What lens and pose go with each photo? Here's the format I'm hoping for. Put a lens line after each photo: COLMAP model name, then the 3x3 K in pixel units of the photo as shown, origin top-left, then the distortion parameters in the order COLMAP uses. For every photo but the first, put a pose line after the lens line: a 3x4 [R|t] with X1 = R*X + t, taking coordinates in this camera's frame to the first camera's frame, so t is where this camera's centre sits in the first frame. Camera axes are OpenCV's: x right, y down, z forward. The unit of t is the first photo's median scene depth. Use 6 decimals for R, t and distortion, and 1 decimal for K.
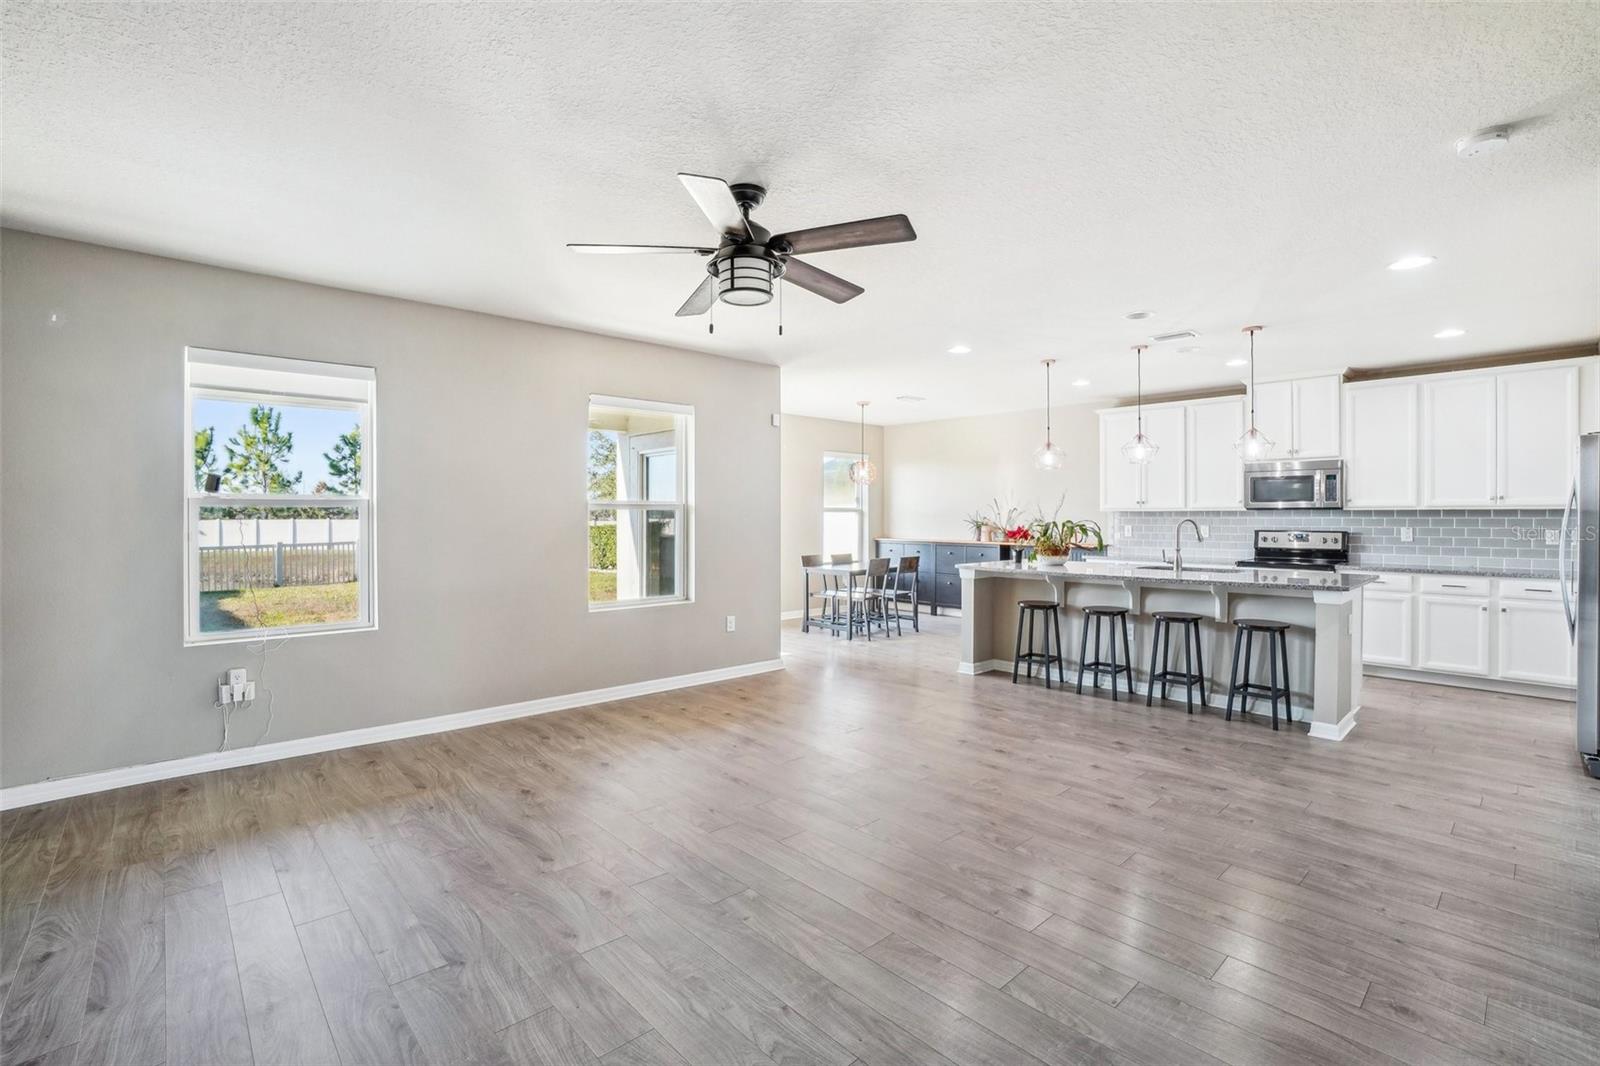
lens RADIAL K [[725.6, 0, 792.6], [0, 725.6, 516.3], [0, 0, 1]] dist [-0.061396, 0.021545]
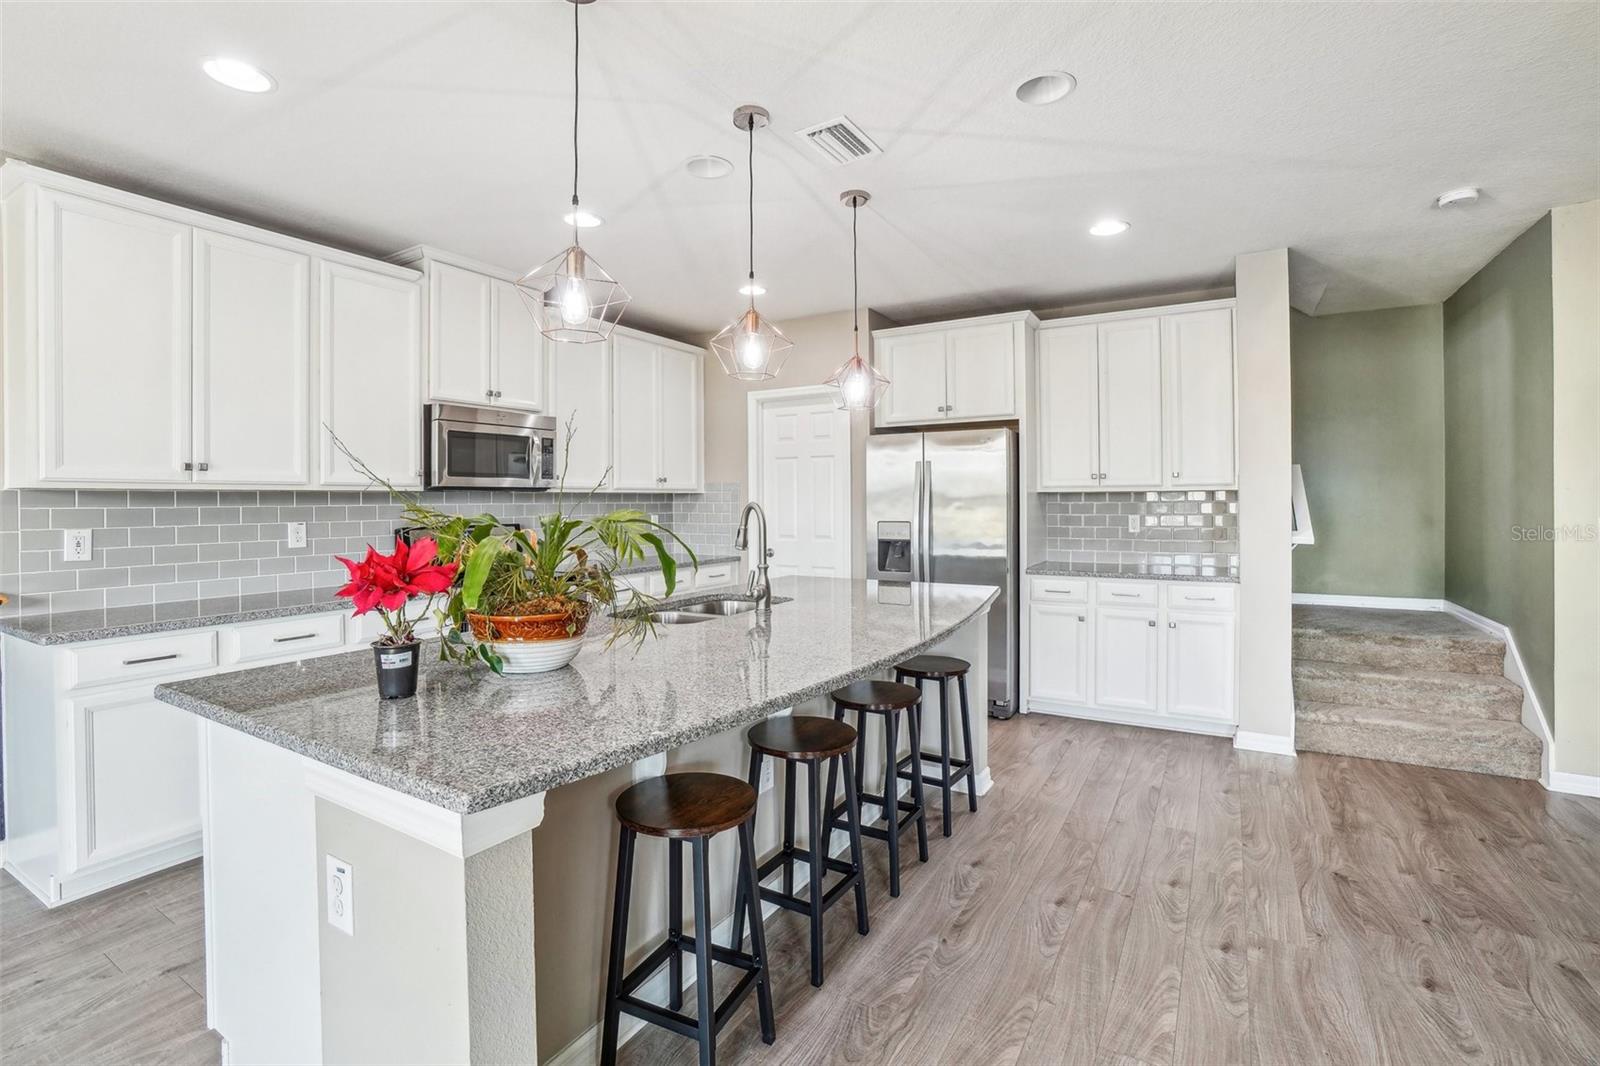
lens RADIAL K [[725.6, 0, 792.6], [0, 725.6, 516.3], [0, 0, 1]] dist [-0.061396, 0.021545]
pose [[-0.284059, -0.018919, 0.958620, 0.058777], [0.006349, 0.999746, 0.021612, 0.000571], [-0.958786, 0.012225, -0.283867, 1.097028]]
